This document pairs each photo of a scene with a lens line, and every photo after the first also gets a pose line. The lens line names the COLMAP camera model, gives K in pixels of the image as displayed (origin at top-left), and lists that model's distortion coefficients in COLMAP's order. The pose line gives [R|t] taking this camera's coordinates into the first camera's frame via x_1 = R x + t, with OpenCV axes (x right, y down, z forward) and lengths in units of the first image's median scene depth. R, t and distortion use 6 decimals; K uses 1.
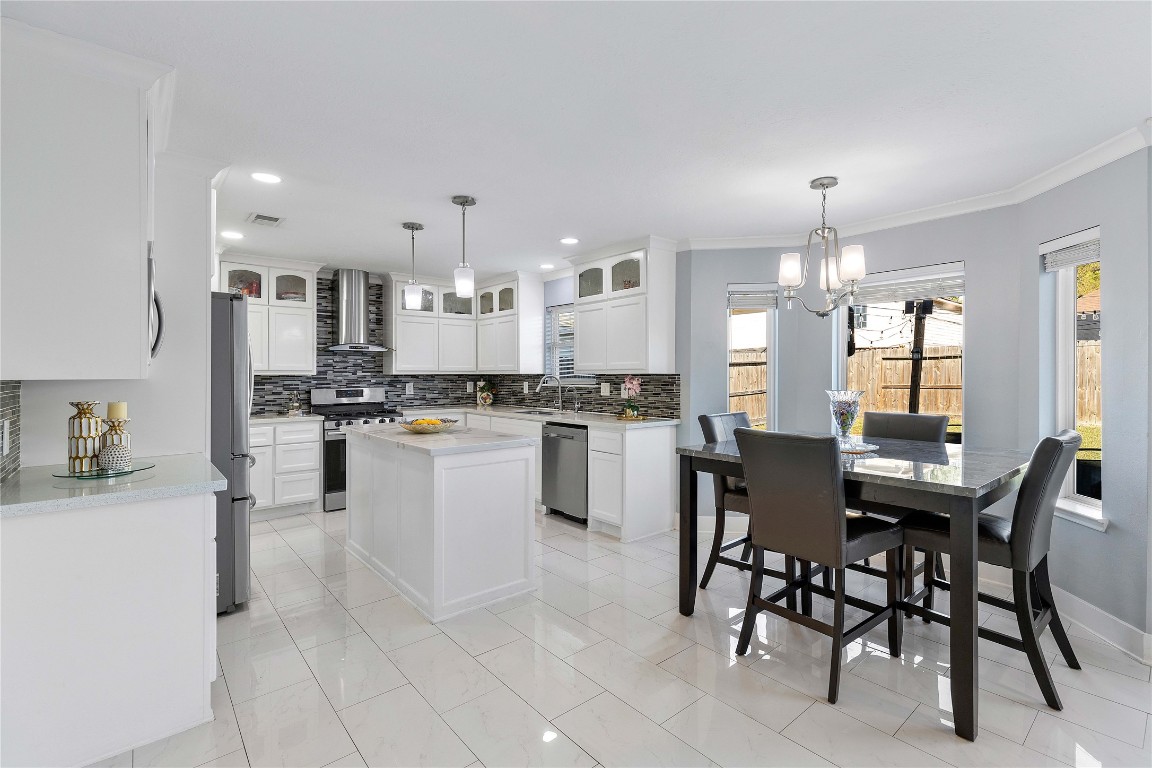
lens RADIAL K [[534.3, 0, 594.8], [0, 534.3, 370.4], [0, 0, 1]] dist [0.004528, -0.000563]
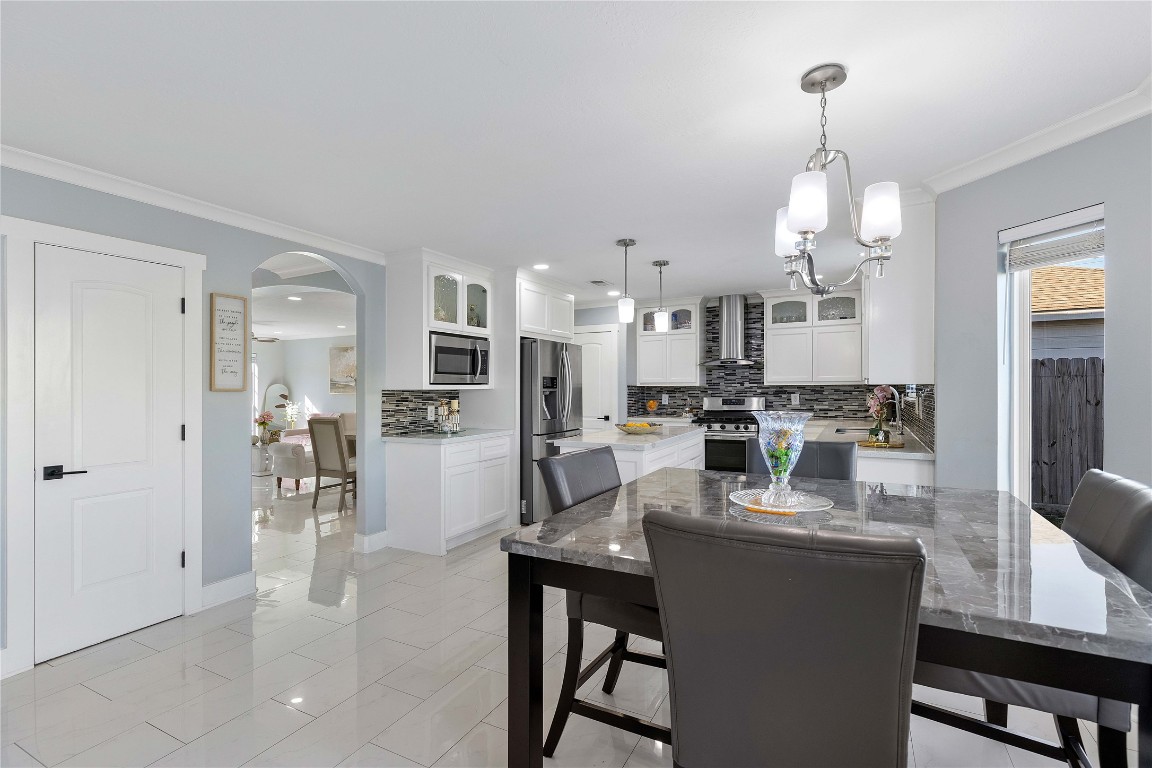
lens RADIAL K [[534.3, 0, 582.3], [0, 534.3, 382.8], [0, 0, 1]] dist [0.004528, -0.000563]
pose [[0.379223, -0.004461, -0.925295, 0.491635], [0.009906, 0.999951, -0.000761, -0.000467], [0.925252, -0.008877, 0.379249, 0.265906]]
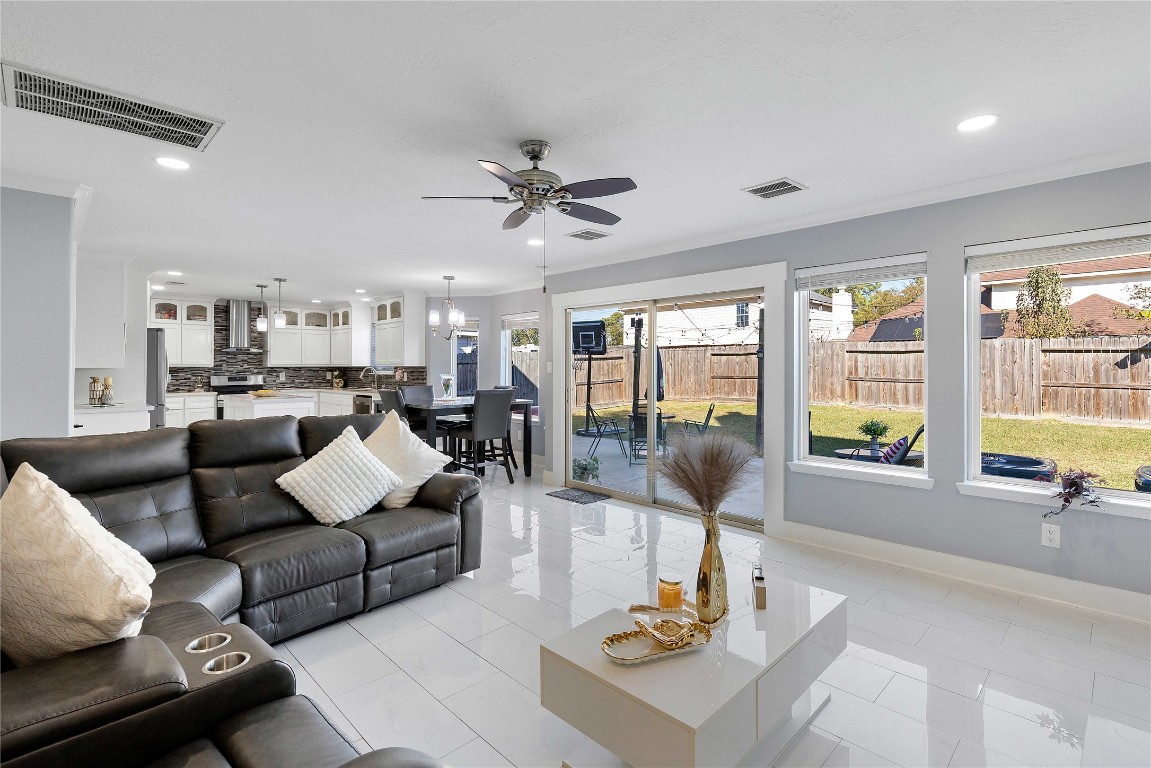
lens RADIAL K [[533.9, 0, 585.3], [0, 533.9, 360.2], [0, 0, 1]] dist [0.004528, -0.000563]
pose [[0.997064, 0.001921, 0.076543, 0.433148], [-0.001510, 0.999984, -0.005426, -0.004350], [-0.076553, 0.005294, 0.997051, -0.631337]]
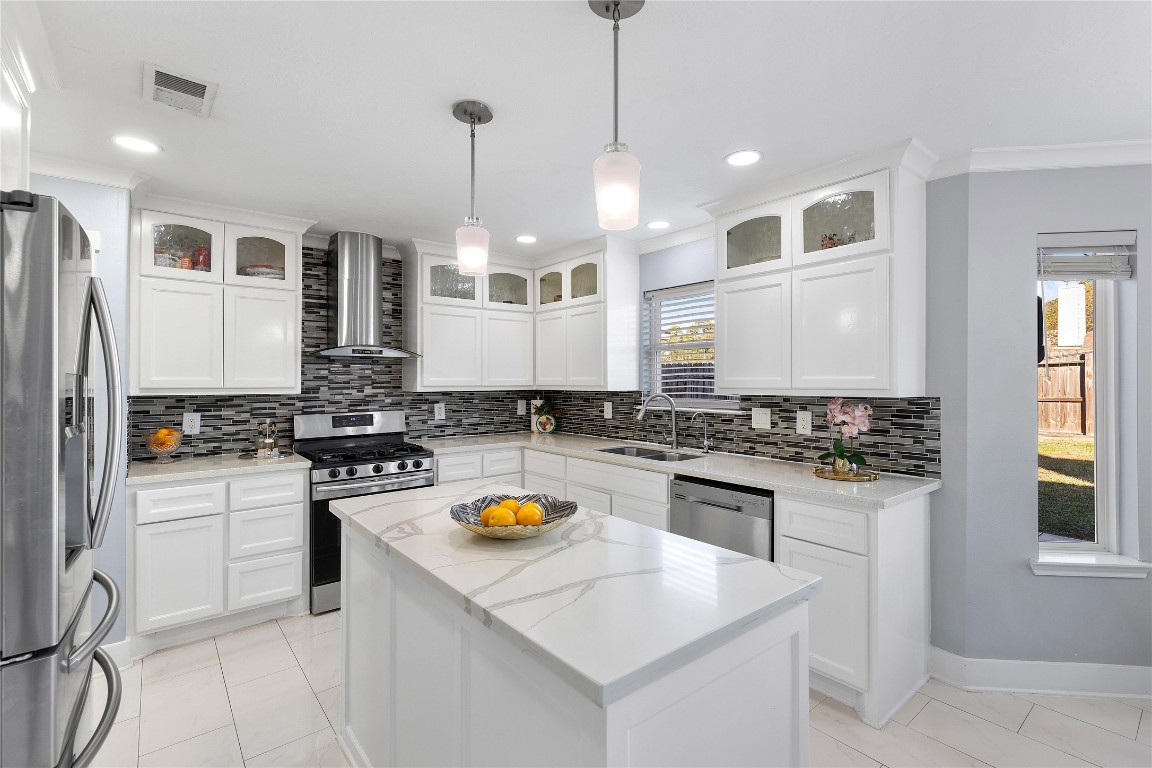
lens RADIAL K [[534.3, 0, 594.7], [0, 534.3, 372.8], [0, 0, 1]] dist [0.004528, -0.000563]
pose [[0.999904, 0.000316, -0.013821, -0.150813], [-0.000434, 0.999964, -0.008517, -0.011283], [0.013818, 0.008523, 0.999868, 0.343121]]
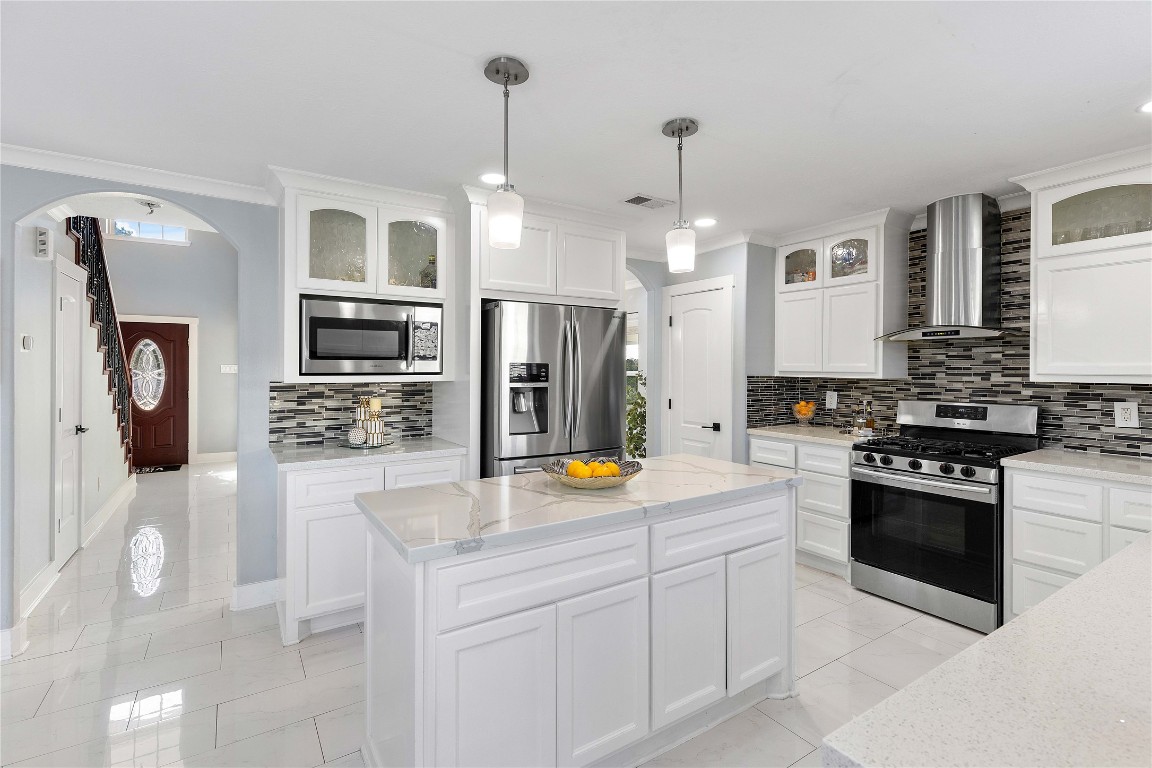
lens RADIAL K [[534.3, 0, 575.3], [0, 534.3, 366.9], [0, 0, 1]] dist [0.004528, -0.000563]
pose [[-0.128385, 0.002867, -0.991720, 0.173959], [0.003143, 0.999992, 0.002484, -0.009223], [0.991719, -0.002798, -0.128393, 0.669559]]
